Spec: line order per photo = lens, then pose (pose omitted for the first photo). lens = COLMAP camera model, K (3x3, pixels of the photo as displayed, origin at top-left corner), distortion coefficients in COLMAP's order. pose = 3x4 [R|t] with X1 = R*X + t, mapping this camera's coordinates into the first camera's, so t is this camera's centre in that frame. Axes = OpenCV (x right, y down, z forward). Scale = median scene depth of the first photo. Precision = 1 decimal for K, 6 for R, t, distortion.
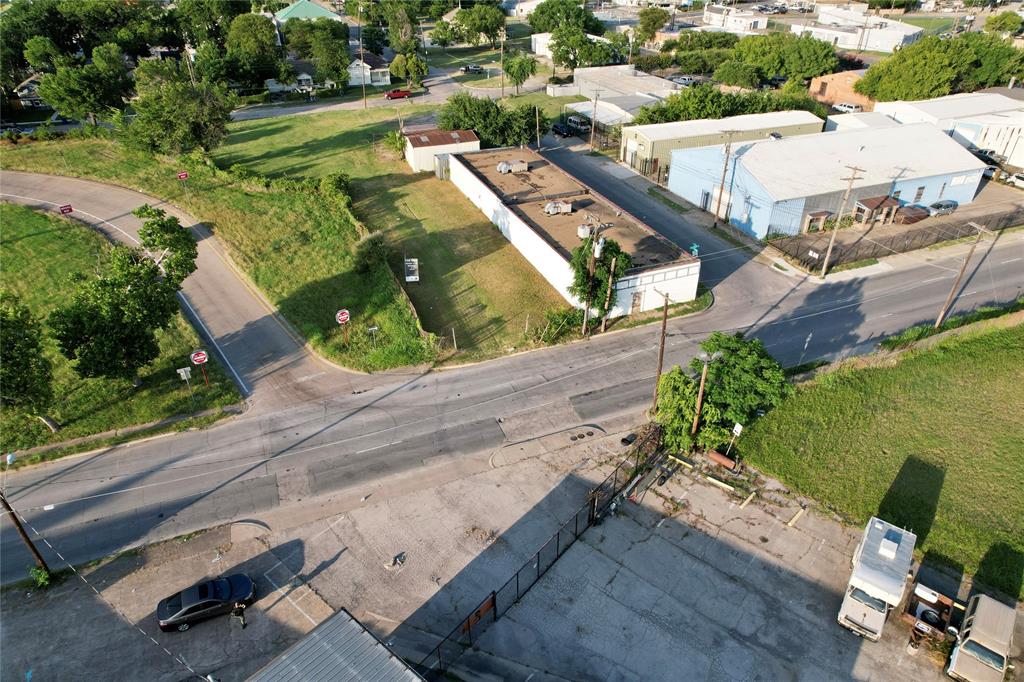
lens RADIAL K [[650.3, 0, 520.8], [0, 650.3, 344.4], [0, 0, 1]] dist [-0.075665, 0.066759]
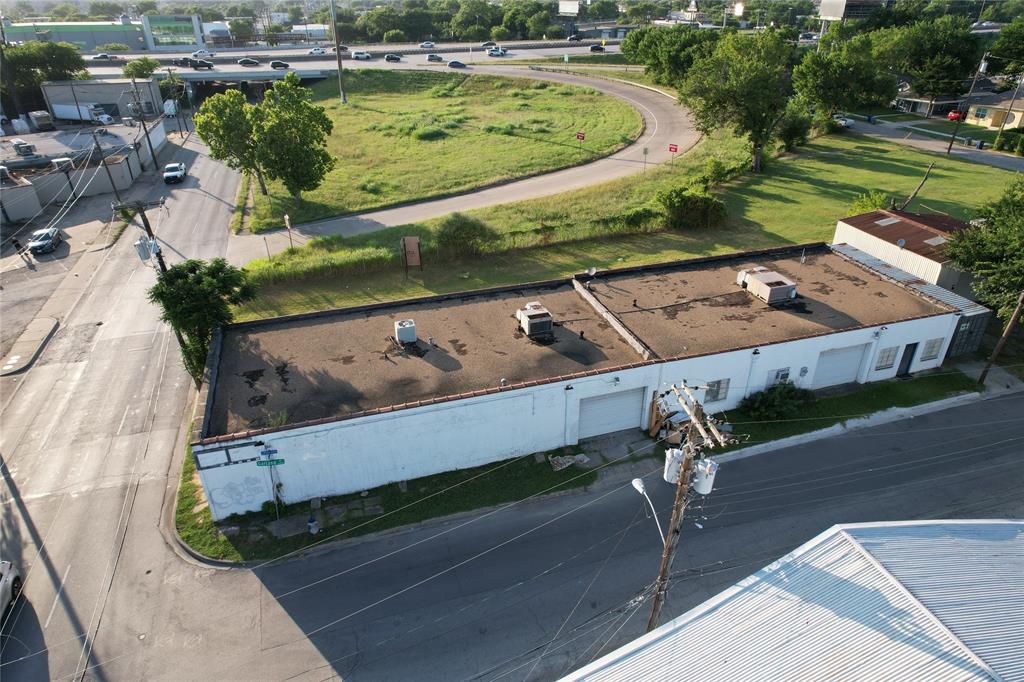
lens RADIAL K [[650.3, 0, 519.3], [0, 650.3, 355.3], [0, 0, 1]] dist [-0.075665, 0.066759]
pose [[-0.083299, 0.490492, -0.867455, 0.496742], [-0.535518, 0.712076, 0.454058, -0.401382], [0.840406, 0.502360, 0.203352, 0.875267]]
